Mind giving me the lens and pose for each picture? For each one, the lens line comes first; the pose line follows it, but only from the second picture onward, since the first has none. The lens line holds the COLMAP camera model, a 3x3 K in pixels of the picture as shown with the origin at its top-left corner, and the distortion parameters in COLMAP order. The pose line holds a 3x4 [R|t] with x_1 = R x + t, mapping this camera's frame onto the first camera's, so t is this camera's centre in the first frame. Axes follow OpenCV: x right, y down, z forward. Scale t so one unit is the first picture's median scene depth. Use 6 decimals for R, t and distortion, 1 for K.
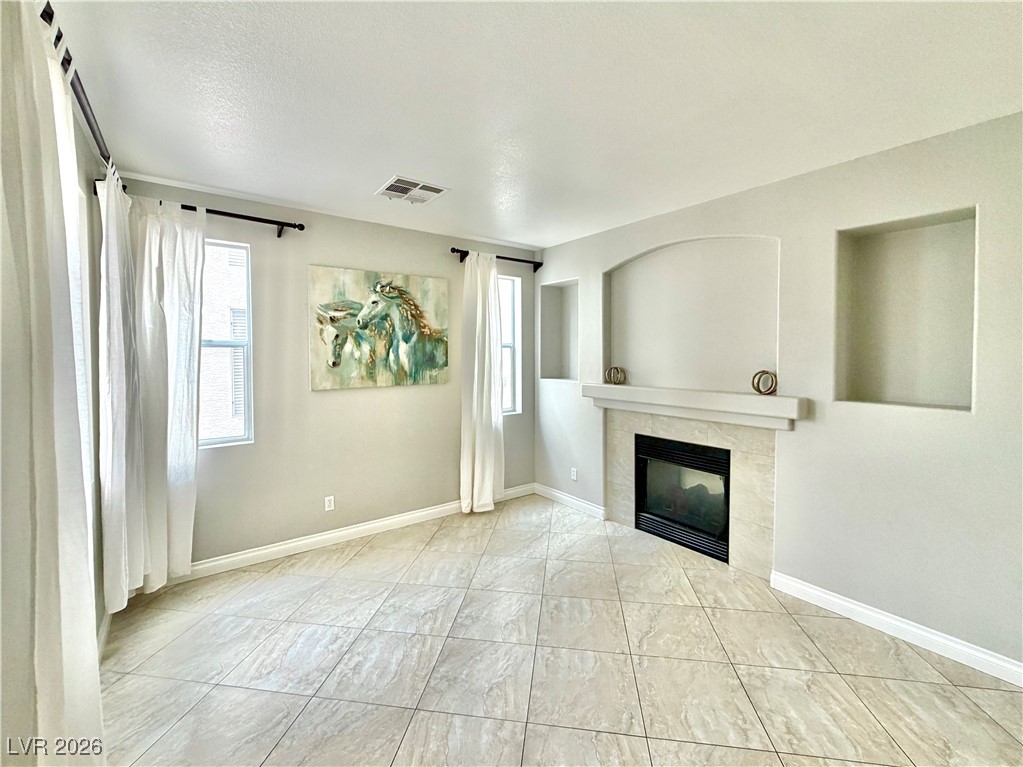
lens RADIAL K [[426.8, 0, 497.3], [0, 426.8, 366.1], [0, 0, 1]] dist [-0.001488, -0.000028]
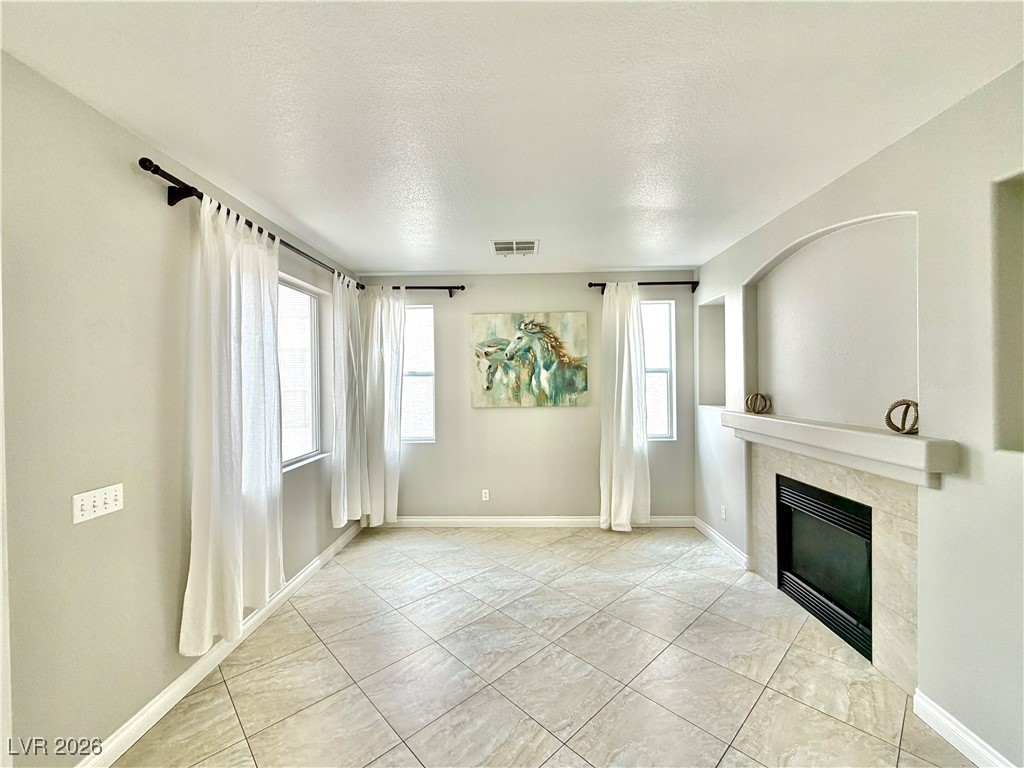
lens RADIAL K [[406.2, 0, 508.1], [0, 406.2, 385.2], [0, 0, 1]] dist [-0.001152, -0.000006]
pose [[0.795519, 0.001371, -0.605927, 0.391043], [-0.009700, 0.999898, -0.010473, -0.001056], [0.605851, 0.014209, 0.795451, 0.049245]]
